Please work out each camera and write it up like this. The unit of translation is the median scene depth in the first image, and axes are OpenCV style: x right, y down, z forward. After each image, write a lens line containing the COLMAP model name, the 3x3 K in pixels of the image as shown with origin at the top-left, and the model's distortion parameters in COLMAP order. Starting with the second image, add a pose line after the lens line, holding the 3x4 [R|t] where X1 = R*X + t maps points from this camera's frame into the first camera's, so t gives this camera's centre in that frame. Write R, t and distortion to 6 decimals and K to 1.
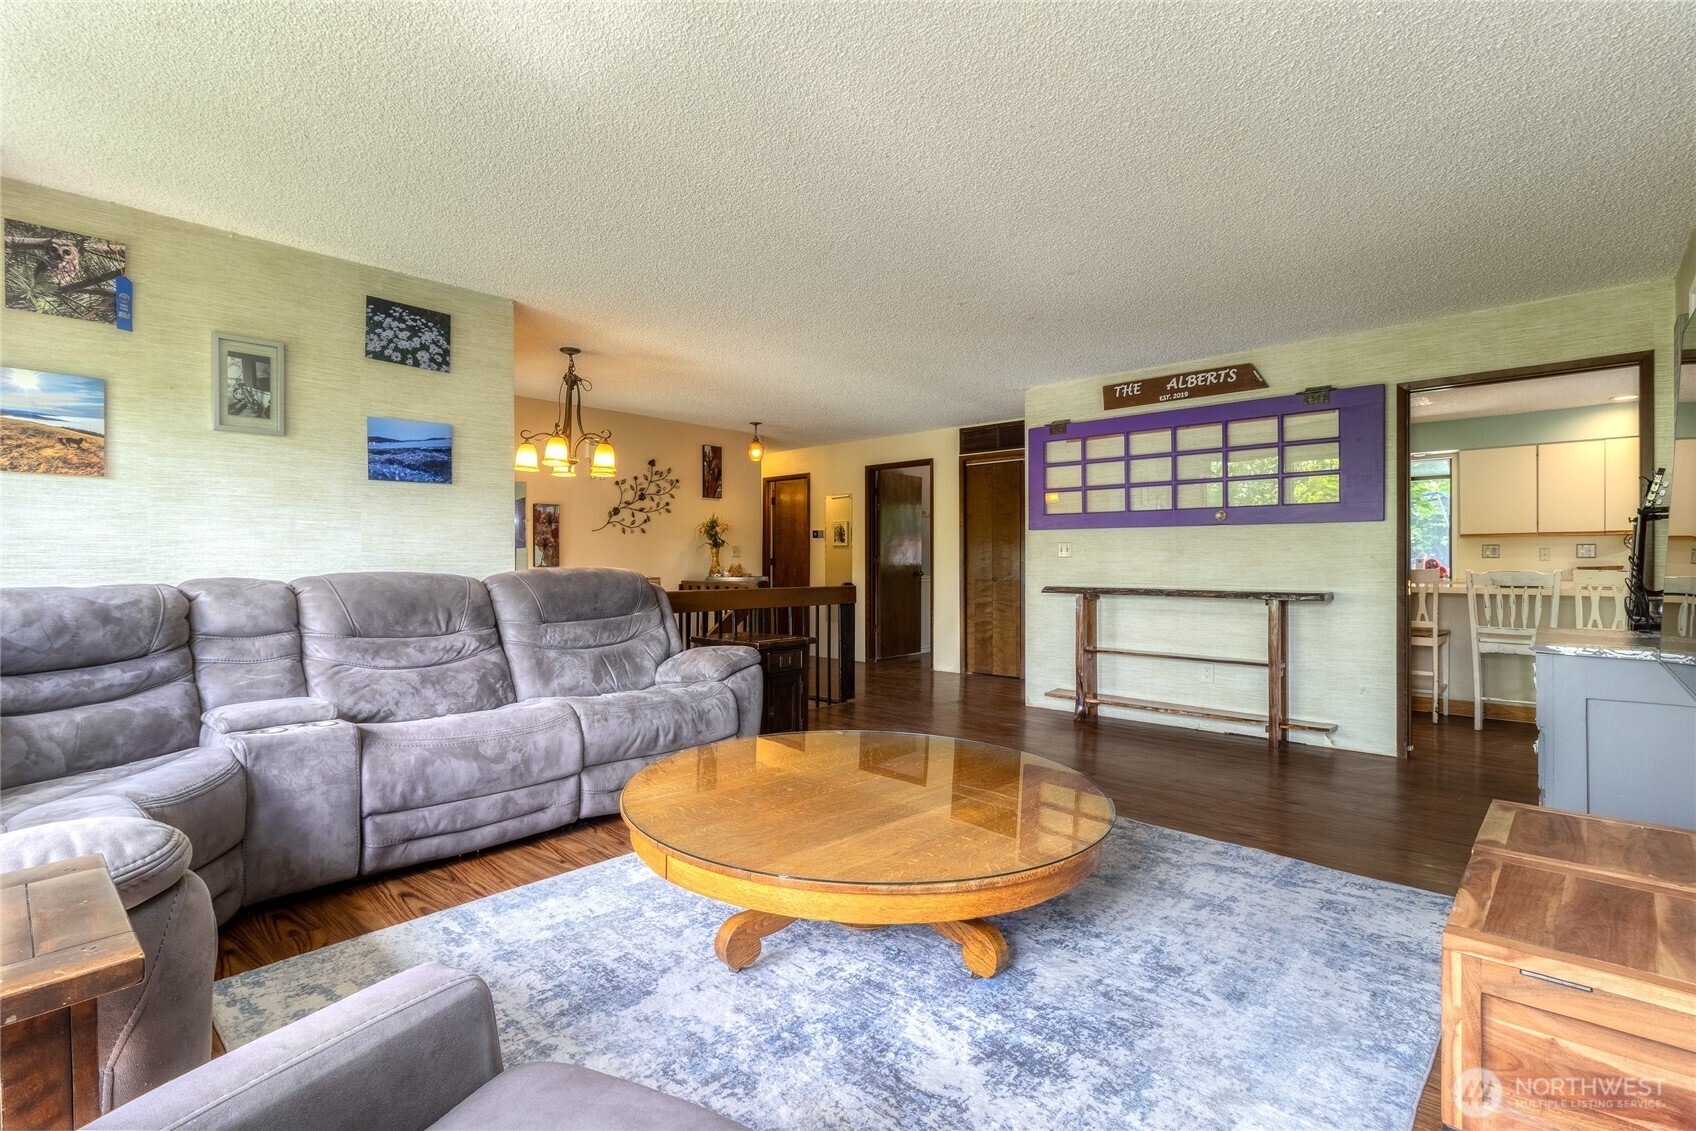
lens RADIAL K [[823.9, 0, 829.4], [0, 823.9, 560.2], [0, 0, 1]] dist [-0.001460, -0.000110]
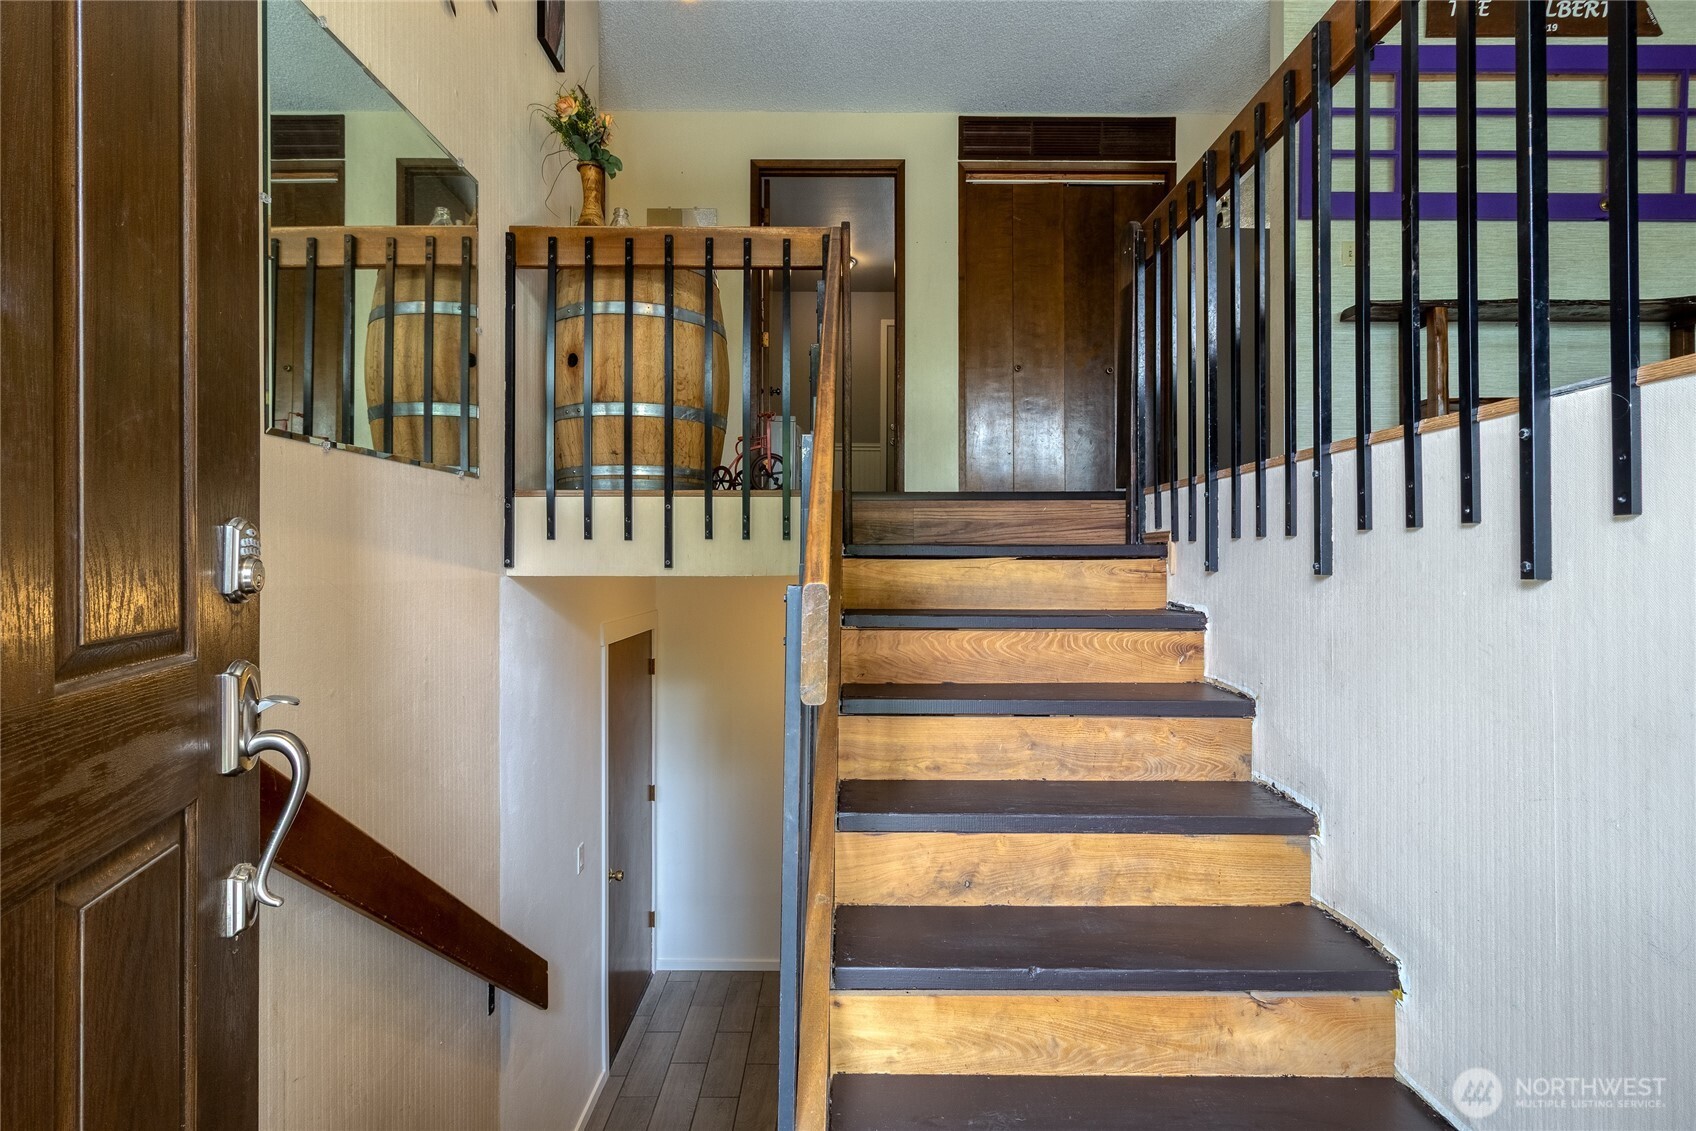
lens RADIAL K [[823.9, 0, 850.3], [0, 823.9, 561.4], [0, 0, 1]] dist [-0.001460, -0.000110]
pose [[0.722895, 0.004766, 0.690941, -0.320008], [-0.004197, 0.999988, -0.002508, 0.170879], [-0.690945, -0.001087, 0.722906, 0.625931]]
